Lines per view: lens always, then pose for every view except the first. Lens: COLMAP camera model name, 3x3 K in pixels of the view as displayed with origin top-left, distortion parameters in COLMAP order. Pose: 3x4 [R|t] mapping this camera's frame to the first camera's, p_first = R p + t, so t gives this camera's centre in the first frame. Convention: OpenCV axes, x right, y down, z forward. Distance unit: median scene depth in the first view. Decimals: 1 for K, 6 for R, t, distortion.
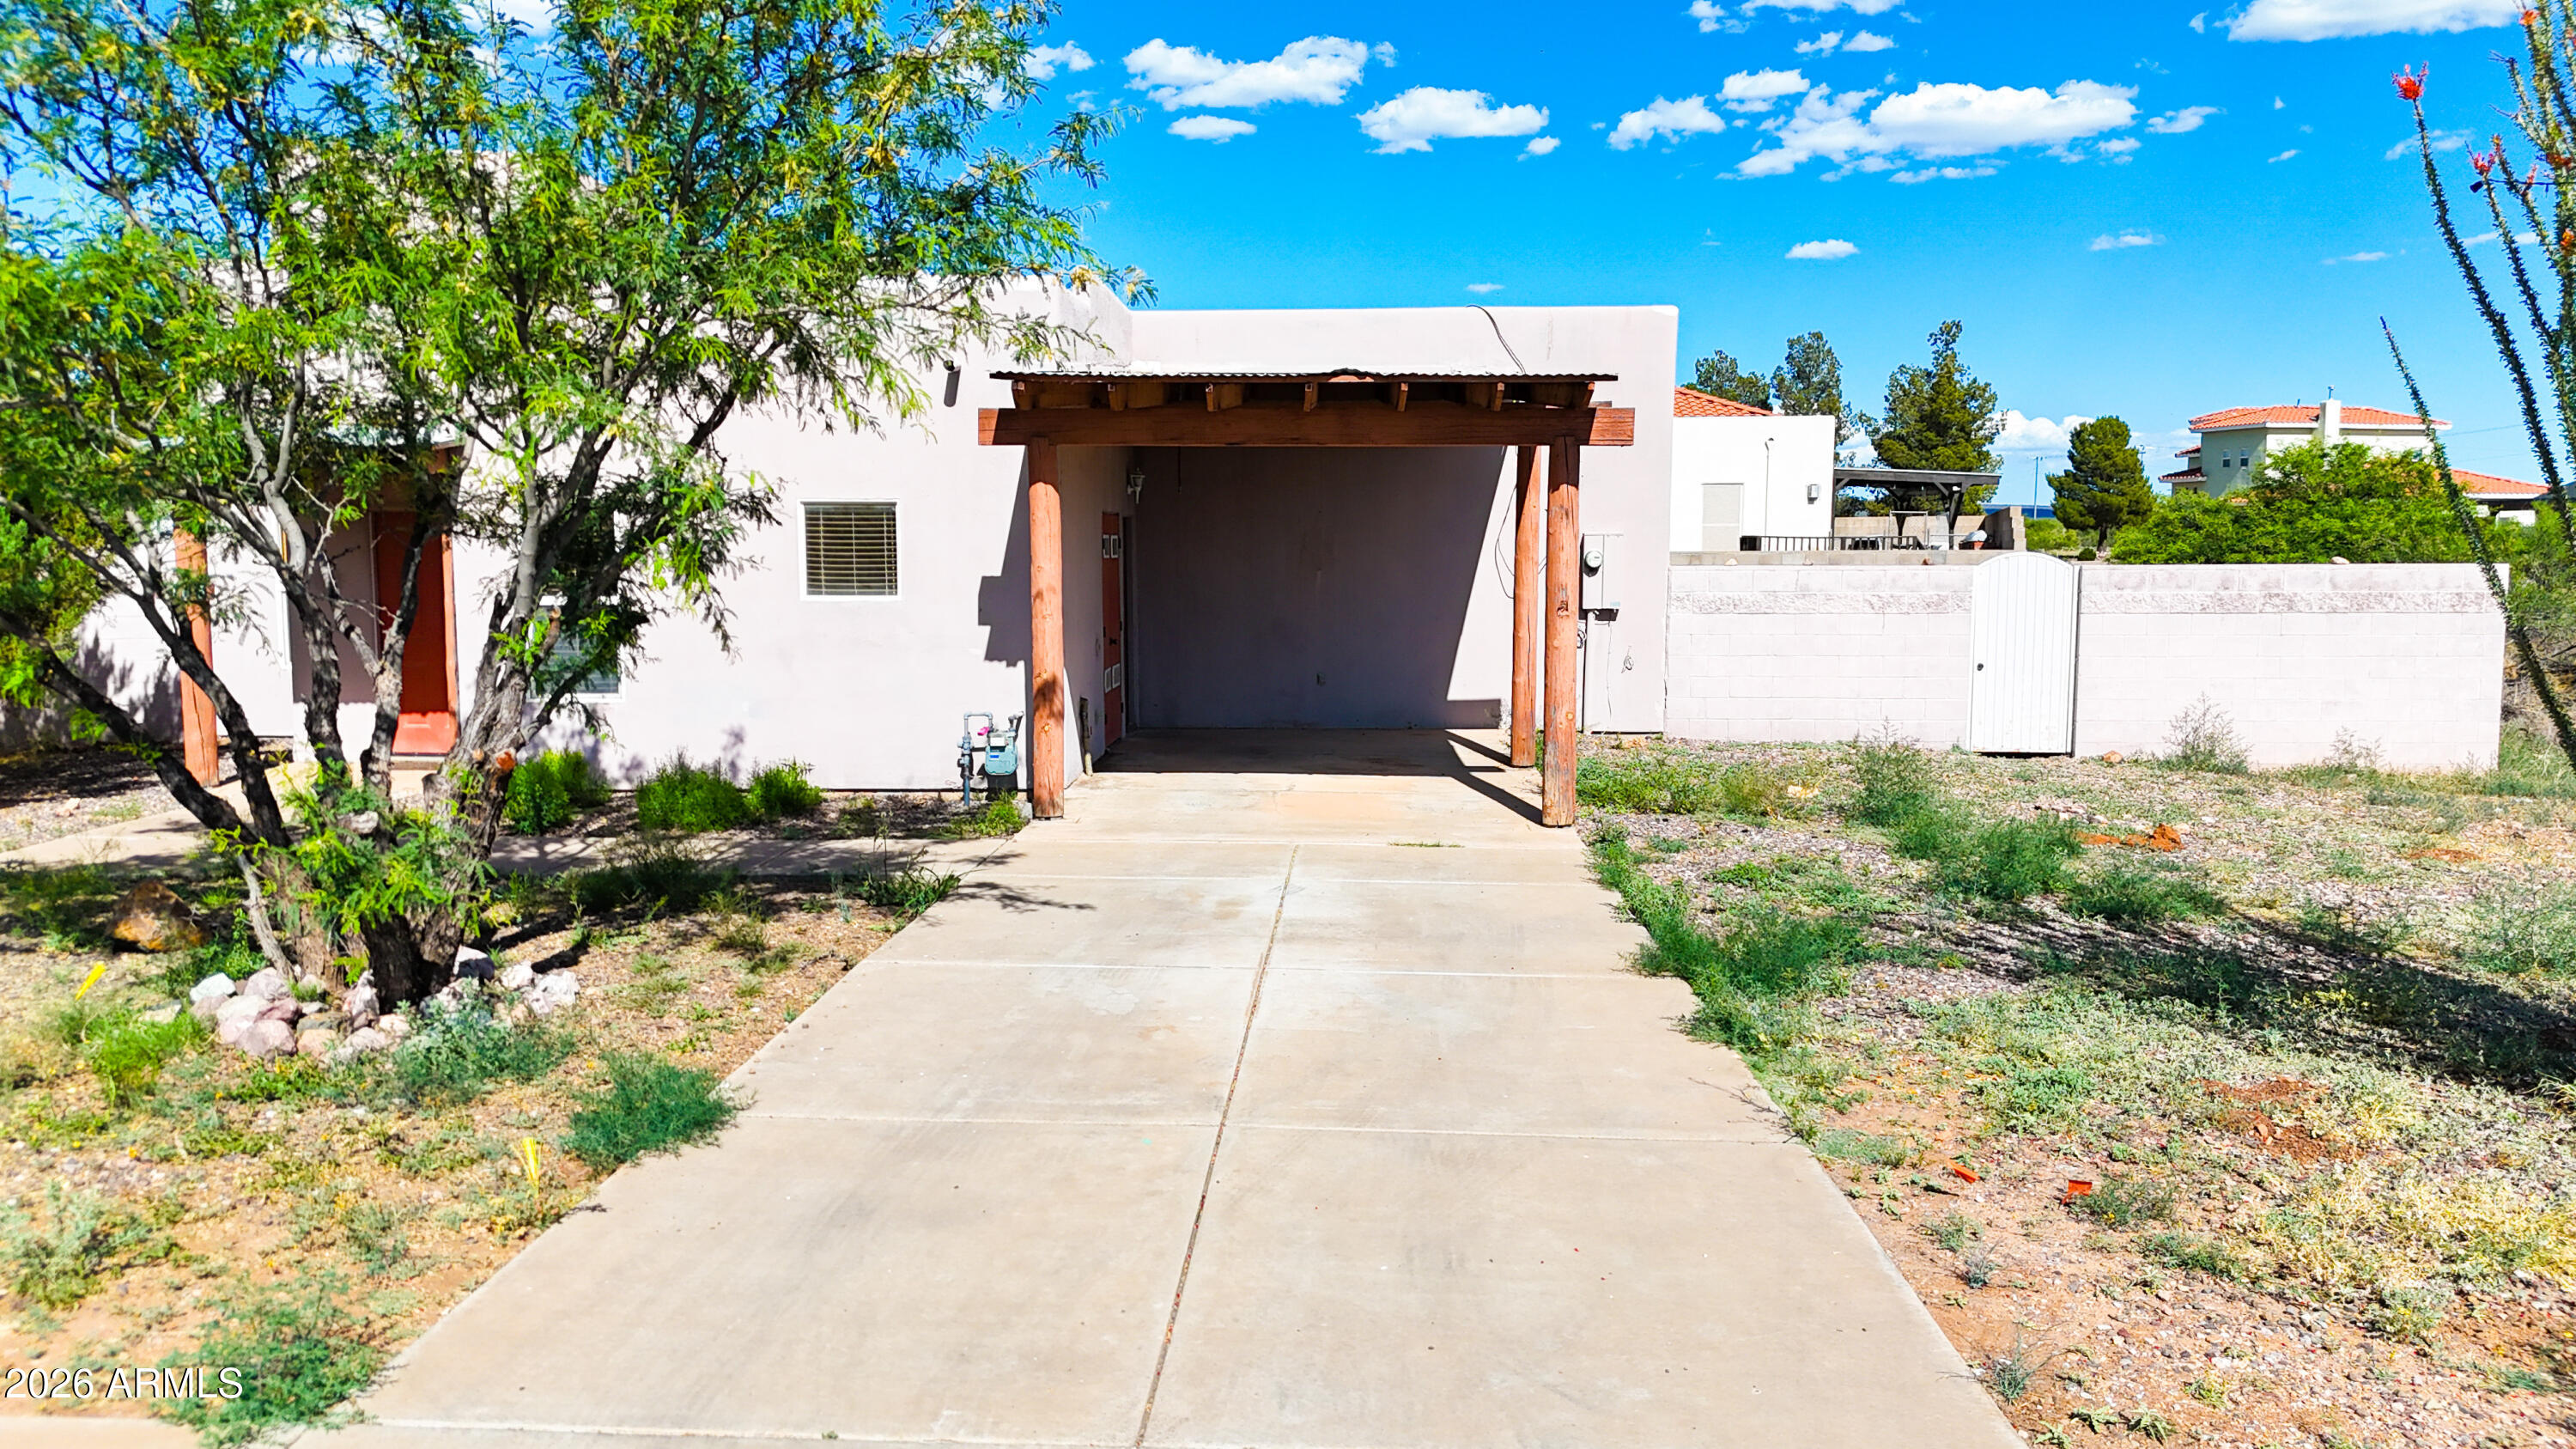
lens RADIAL K [[1892.5, 0, 1291.2], [0, 1892.5, 721.4], [0, 0, 1]] dist [0.070699, -0.070055]
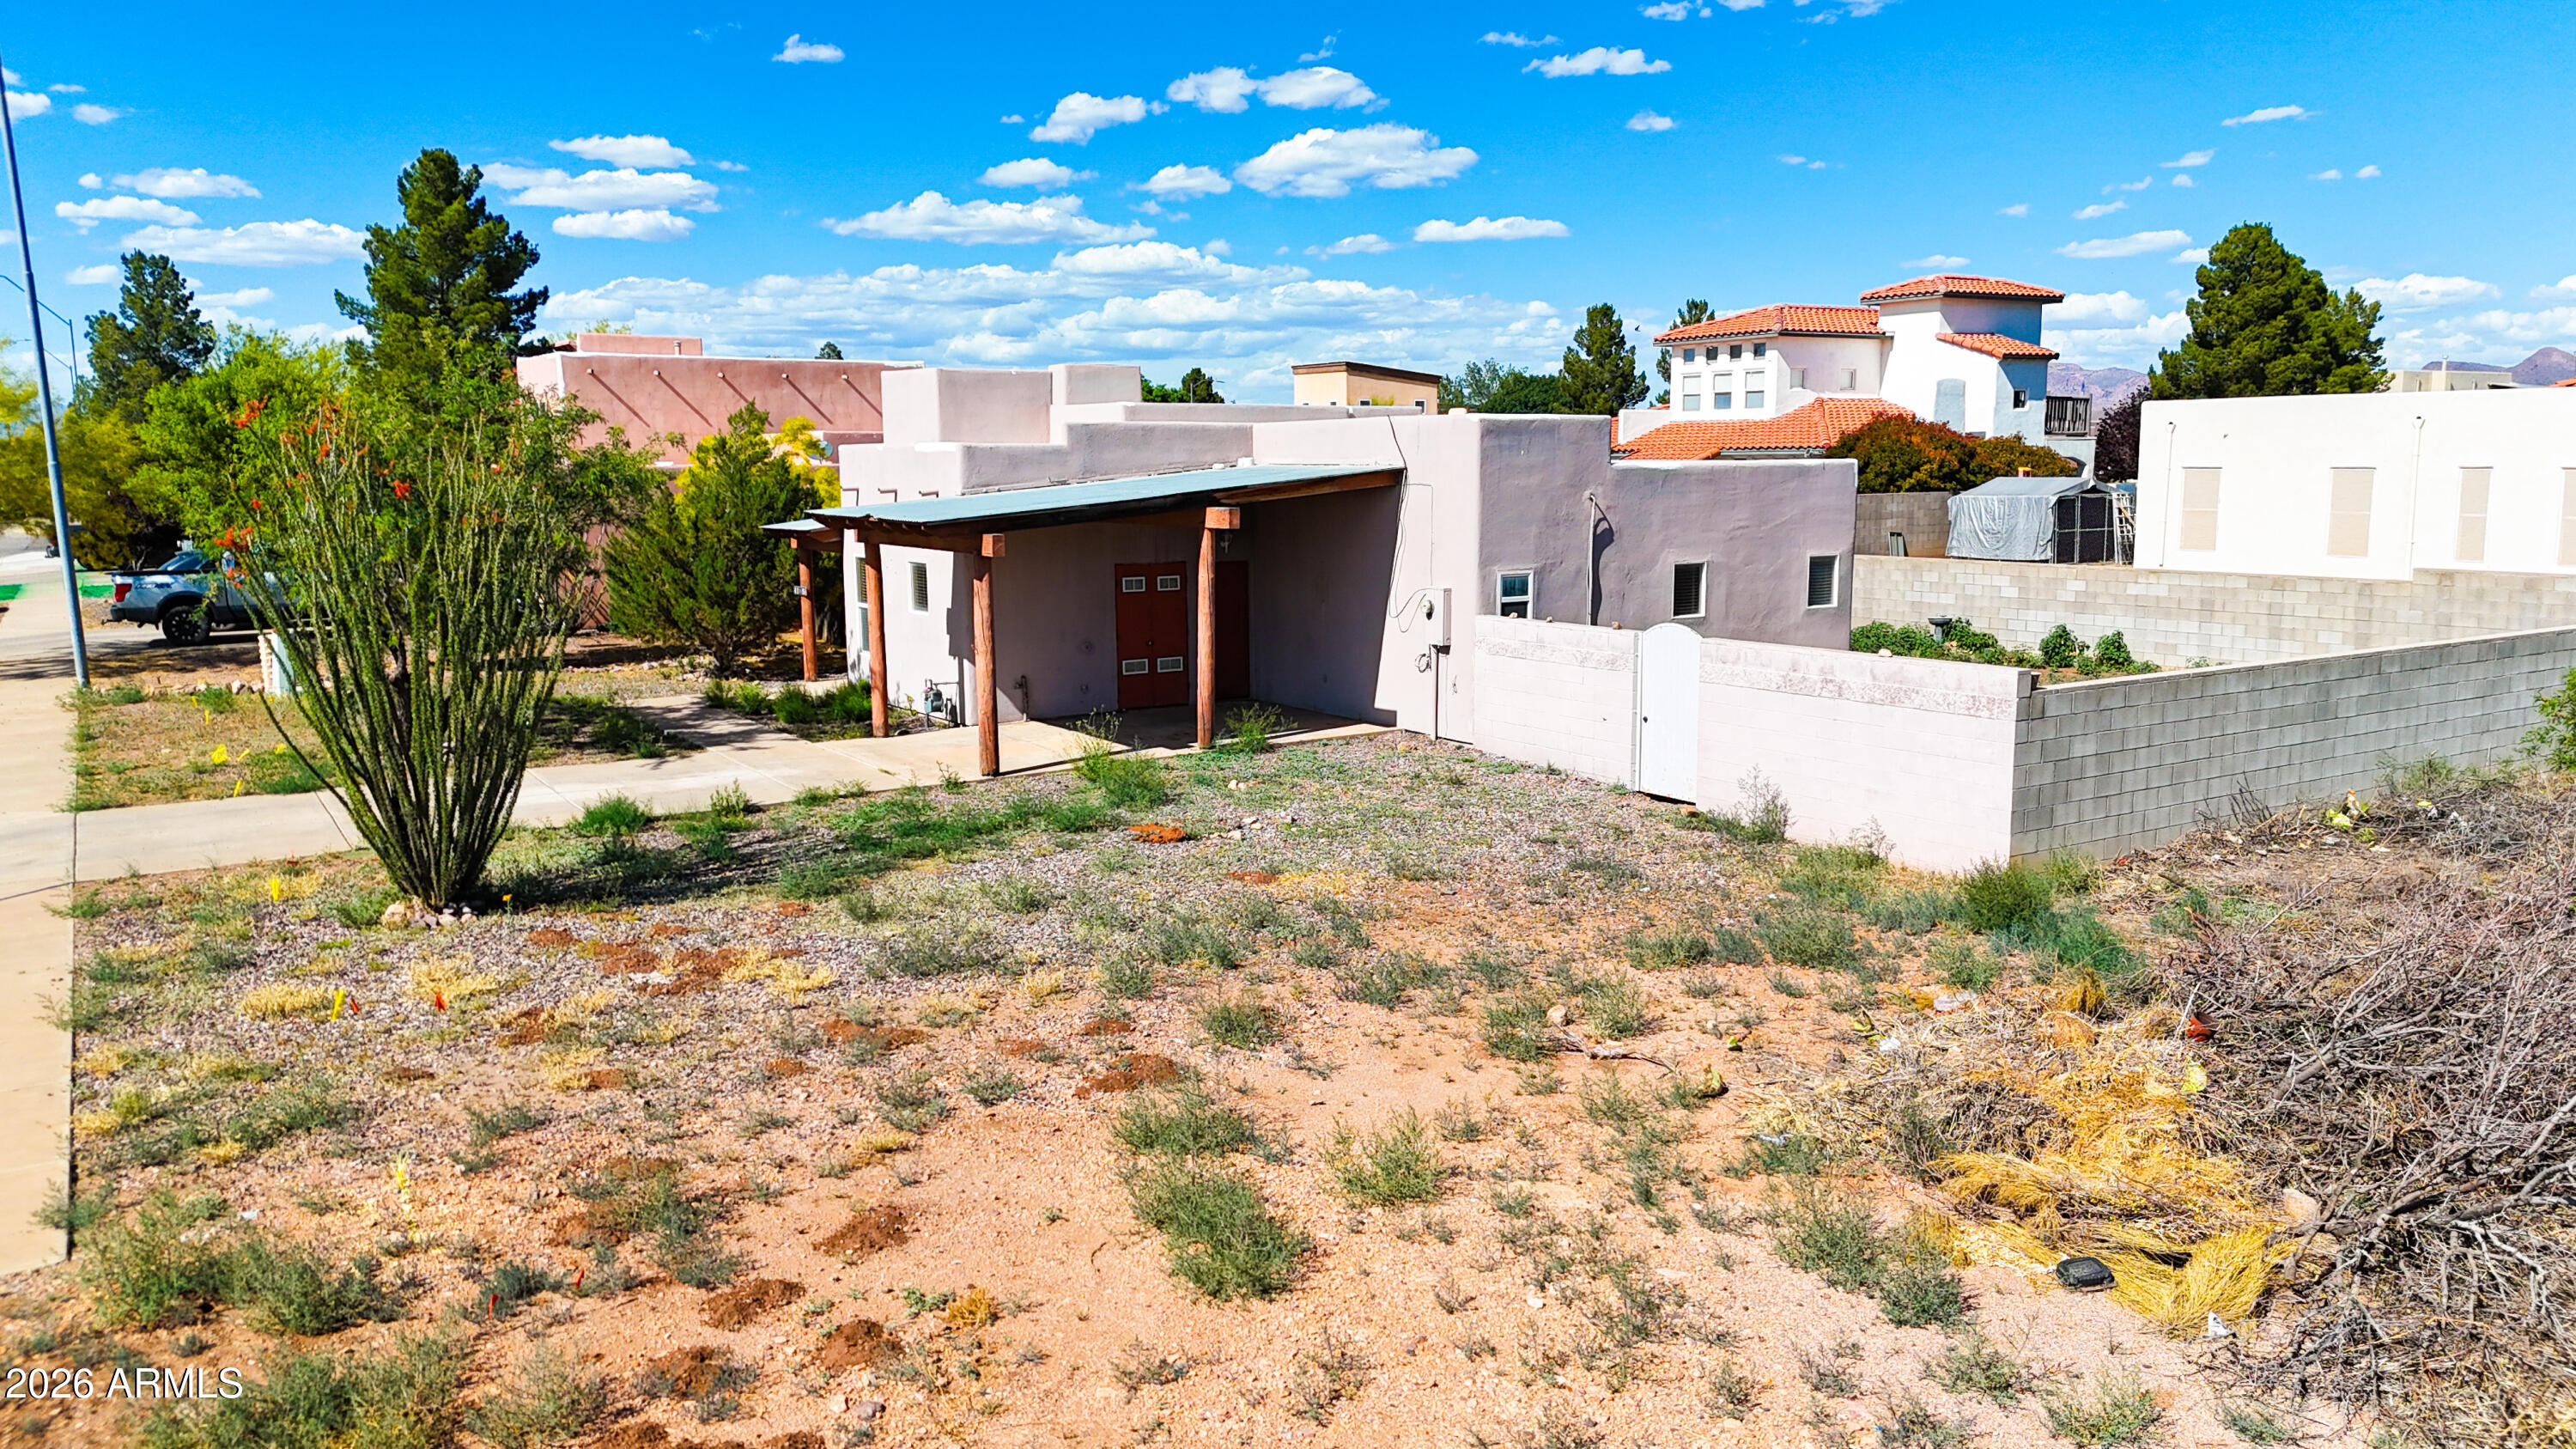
lens RADIAL K [[1892.5, 0, 1291.2], [0, 1892.5, 721.4], [0, 0, 1]] dist [0.070699, -0.070055]
pose [[0.573971, 0.107353, -0.811808, 2.124748], [-0.070377, 0.994168, 0.081710, -0.193520], [0.815846, 0.010234, 0.578179, 0.297942]]
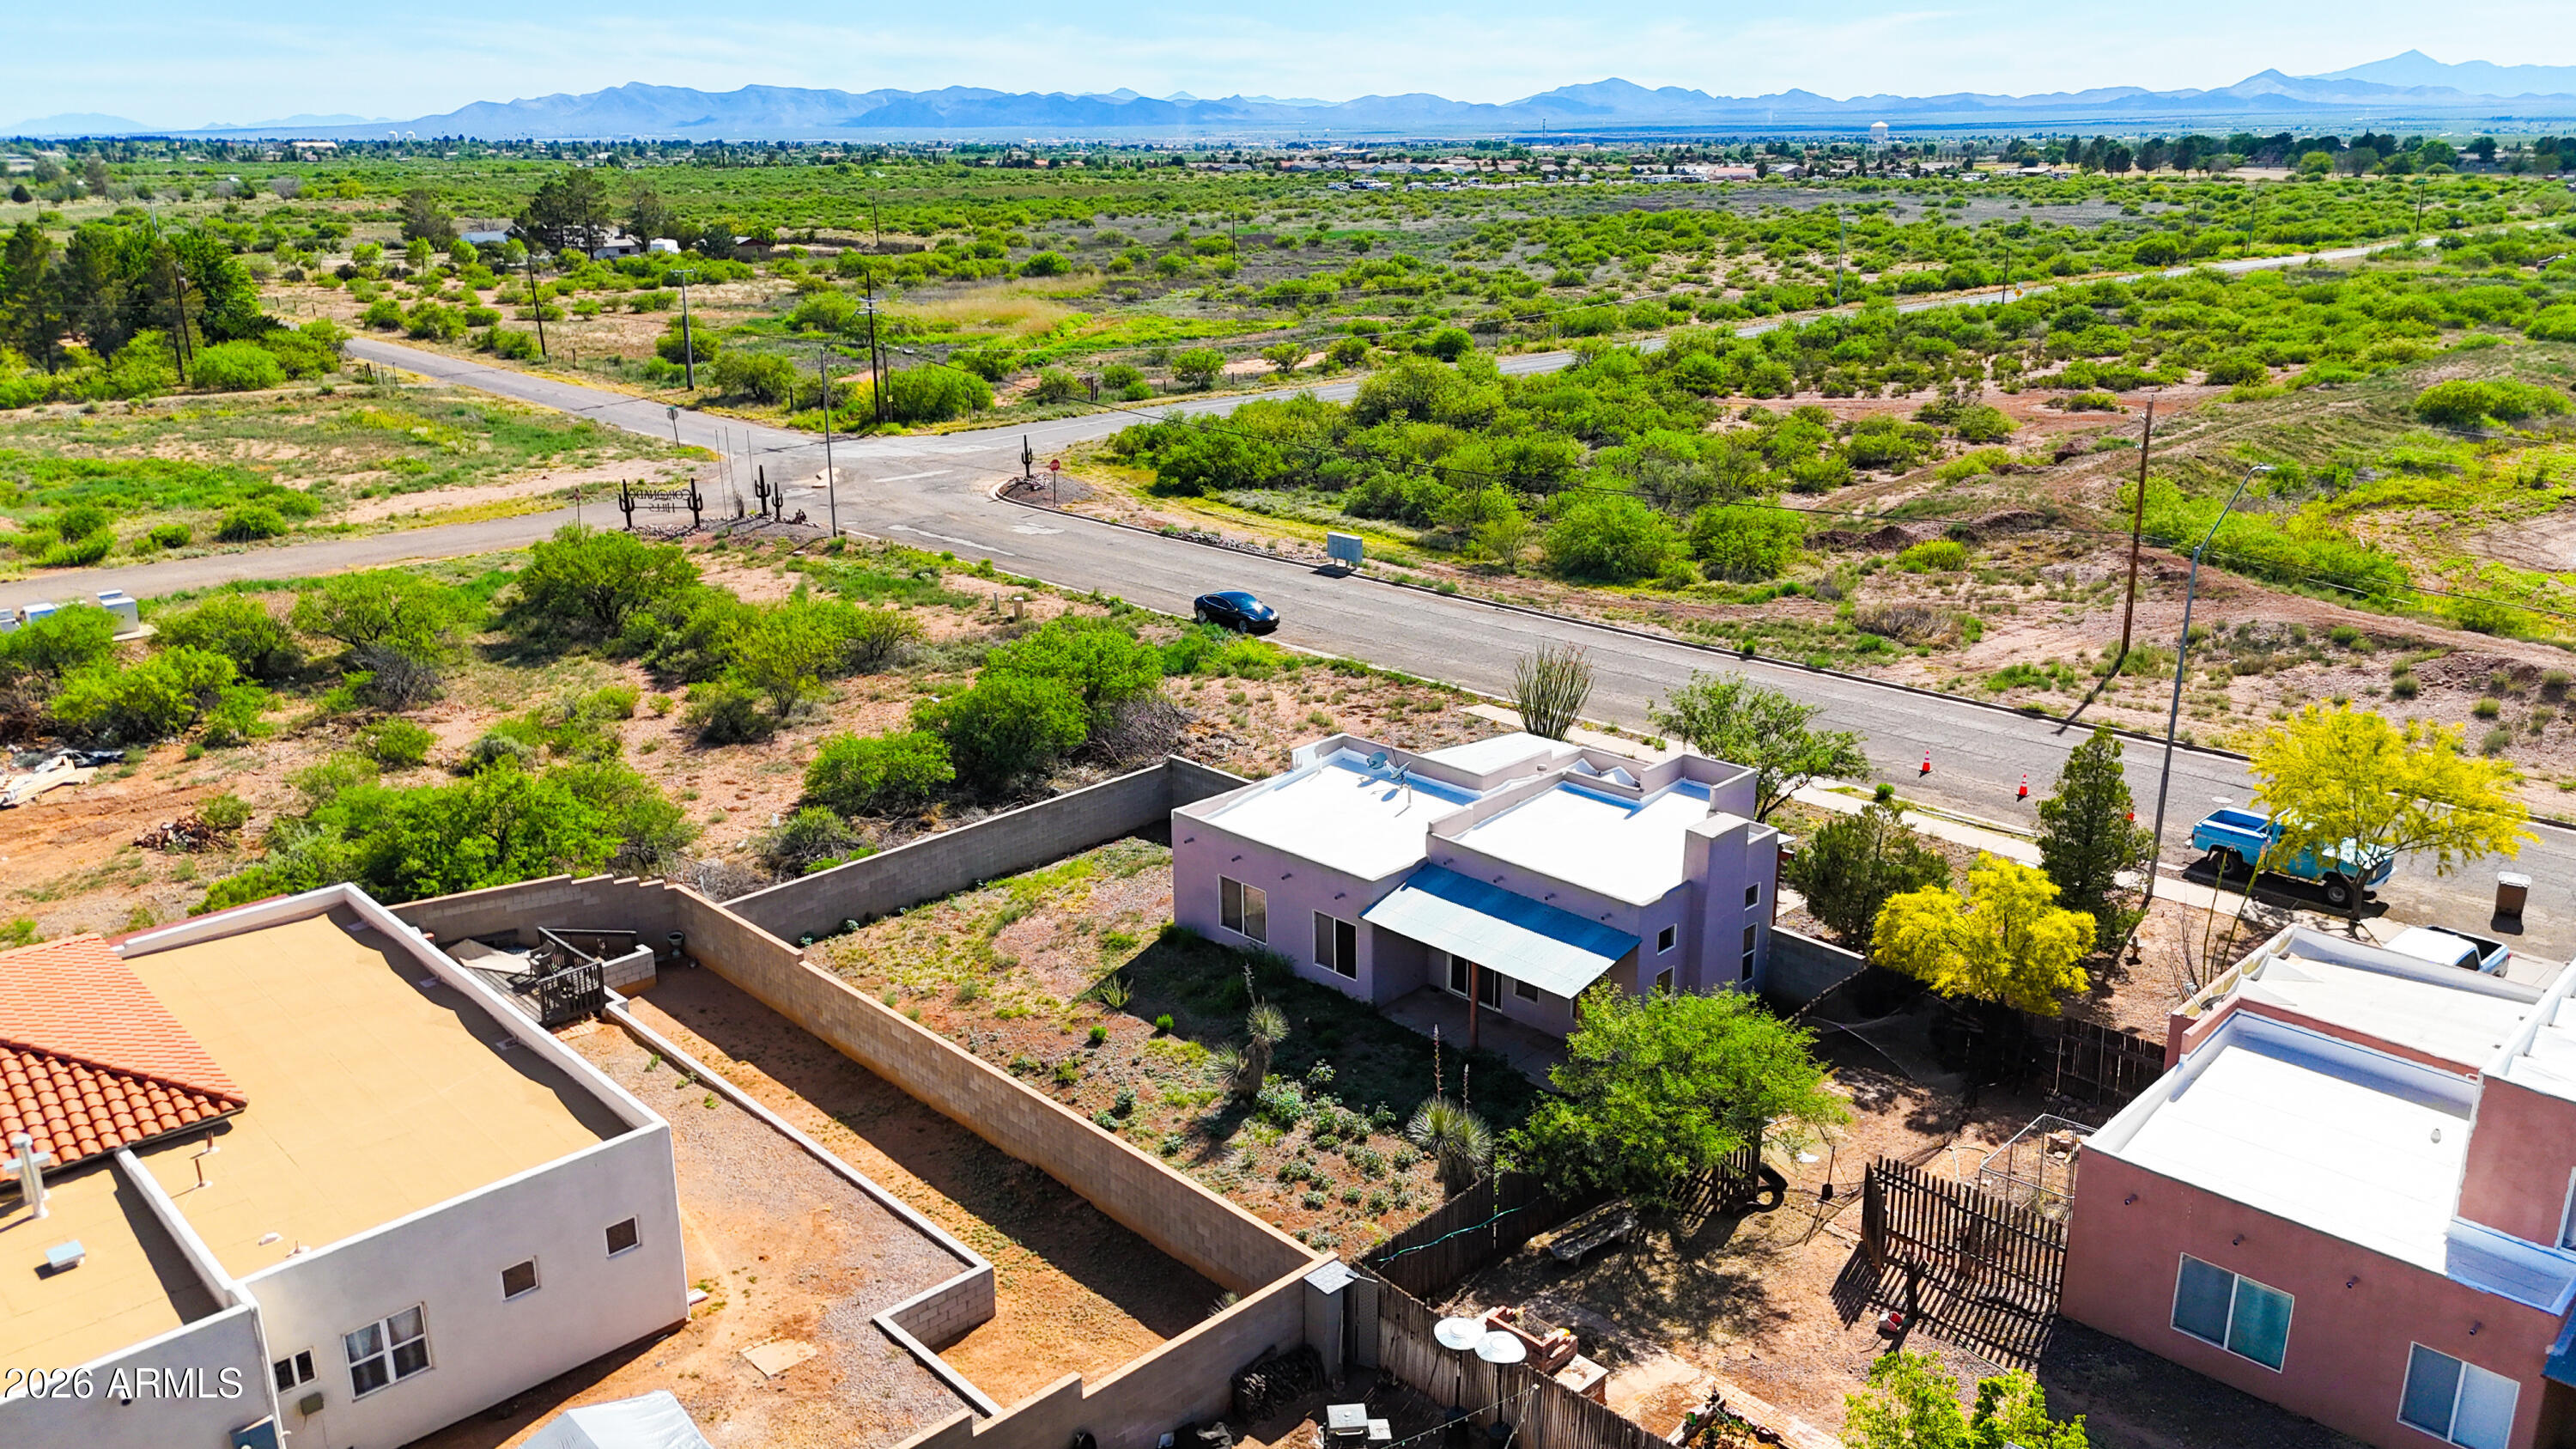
lens RADIAL K [[1886.1, 0, 1291.5], [0, 1886.1, 730.2], [0, 0, 1]] dist [0.096268, -0.129262]
pose [[-0.734139, -0.200545, 0.648707, -3.065873], [0.072228, 0.926902, 0.368288, -2.420174], [-0.675146, 0.317230, -0.665990, 5.530228]]
